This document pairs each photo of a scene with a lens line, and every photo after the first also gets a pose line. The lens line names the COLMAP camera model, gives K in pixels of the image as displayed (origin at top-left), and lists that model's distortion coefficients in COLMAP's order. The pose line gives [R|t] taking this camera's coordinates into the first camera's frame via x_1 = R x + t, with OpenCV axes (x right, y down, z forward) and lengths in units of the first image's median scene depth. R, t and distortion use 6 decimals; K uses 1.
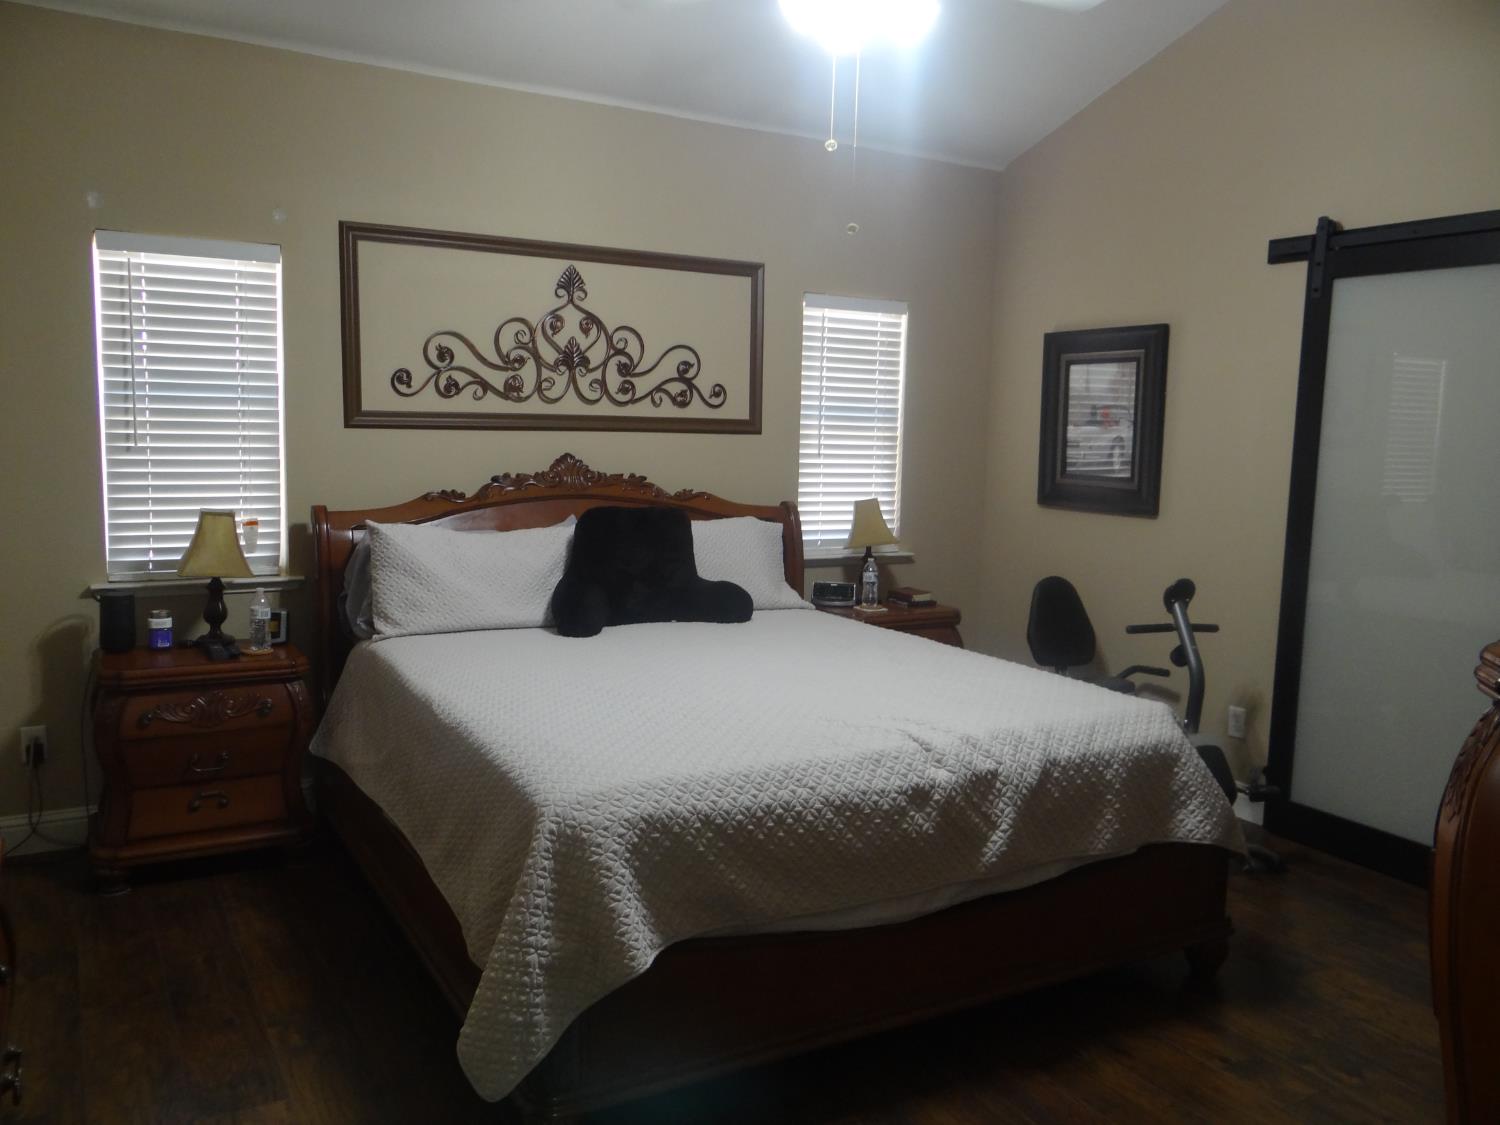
lens RADIAL K [[1184.1, 0, 743.0], [0, 1184.1, 557.3], [0, 0, 1]] dist [-0.004633, 0.007575]
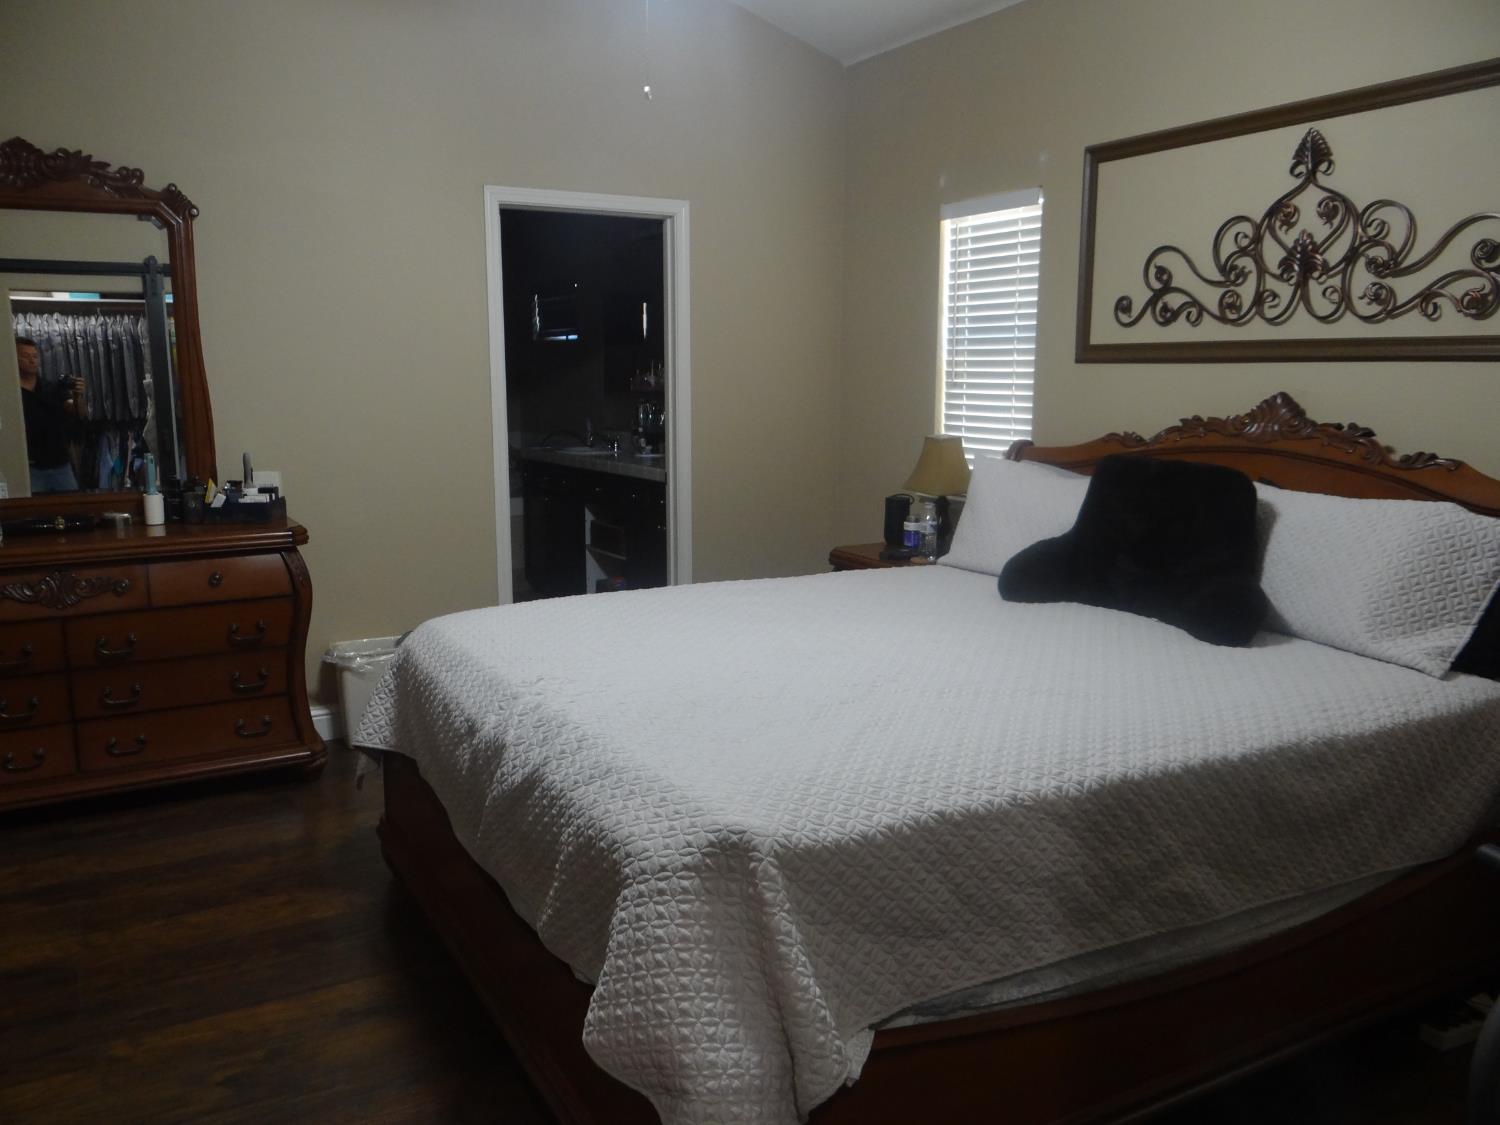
lens RADIAL K [[1184.1, 0, 743.0], [0, 1184.1, 557.3], [0, 0, 1]] dist [-0.004633, 0.007575]
pose [[0.007744, 0.134628, -0.990866, 0.605279], [-0.117653, 0.984136, 0.132795, -0.046122], [0.993025, 0.115550, 0.023461, 0.677305]]
